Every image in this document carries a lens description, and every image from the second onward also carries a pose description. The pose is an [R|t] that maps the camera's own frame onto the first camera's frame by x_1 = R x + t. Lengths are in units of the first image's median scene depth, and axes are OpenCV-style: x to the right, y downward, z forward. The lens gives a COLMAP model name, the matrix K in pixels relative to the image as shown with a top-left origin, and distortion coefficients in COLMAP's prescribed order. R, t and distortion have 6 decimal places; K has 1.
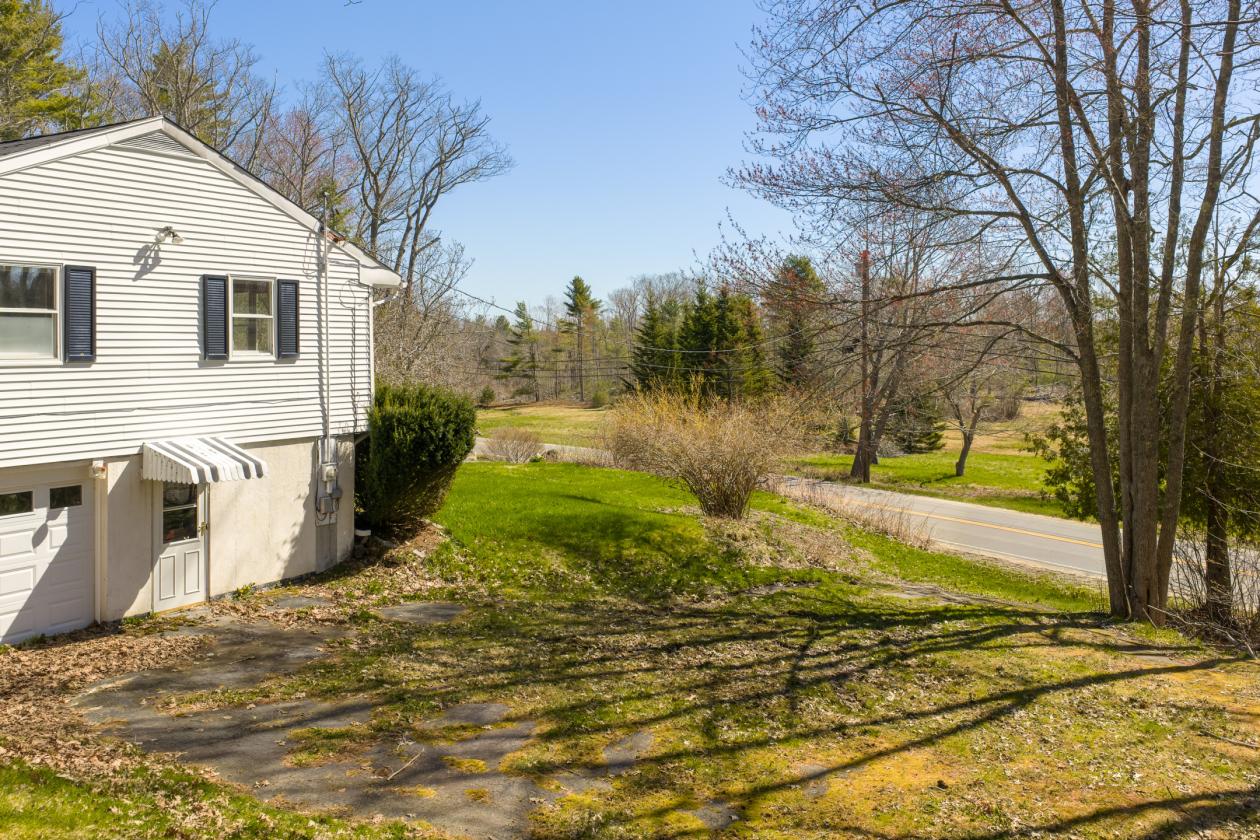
lens RADIAL K [[1001.3, 0, 597.6], [0, 1001.3, 341.4], [0, 0, 1]] dist [0.000234, -0.004855]
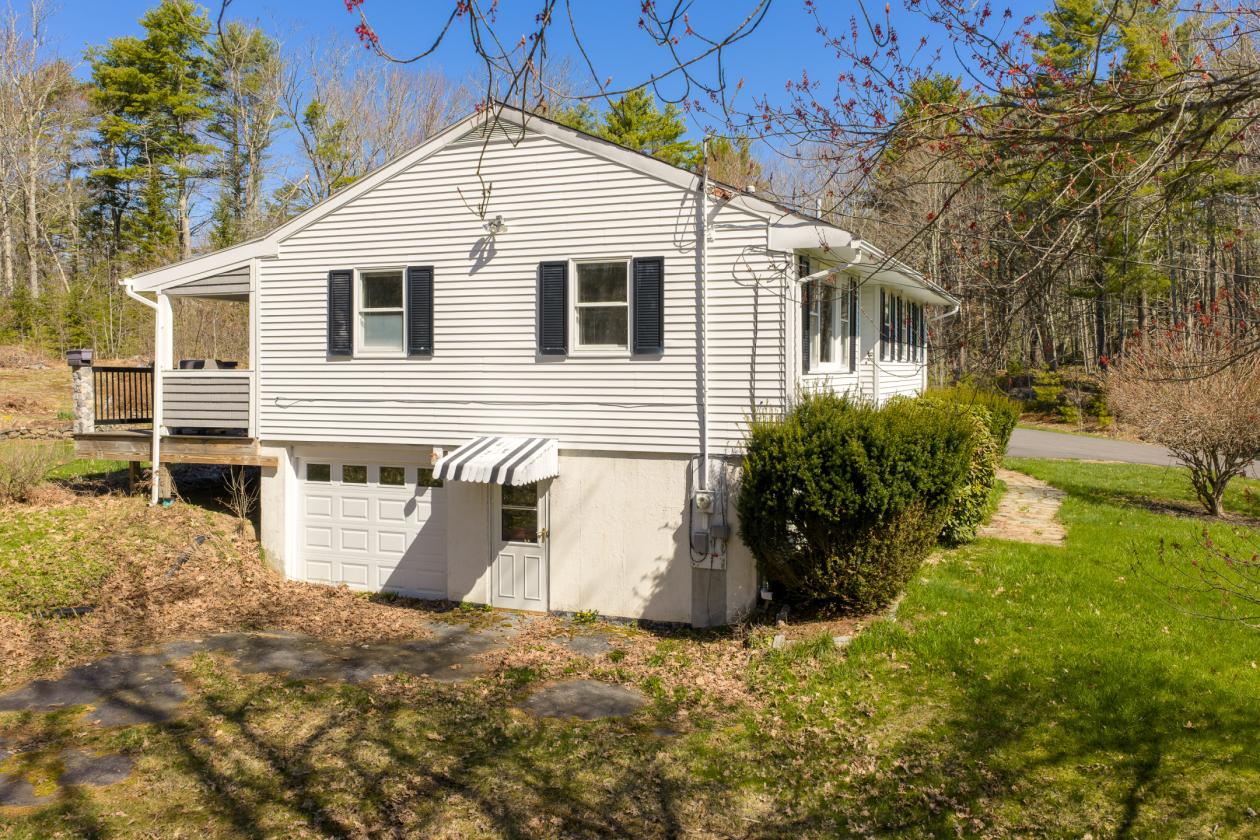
lens RADIAL K [[1059.1, 0, 634.4], [0, 1059.1, 374.9], [0, 0, 1]] dist [0.003839, -0.004042]
pose [[0.195384, 0.029723, -0.980276, 0.559544], [0.009993, 0.999428, 0.032295, 0.006393], [0.980676, -0.016105, 0.194975, 0.856828]]
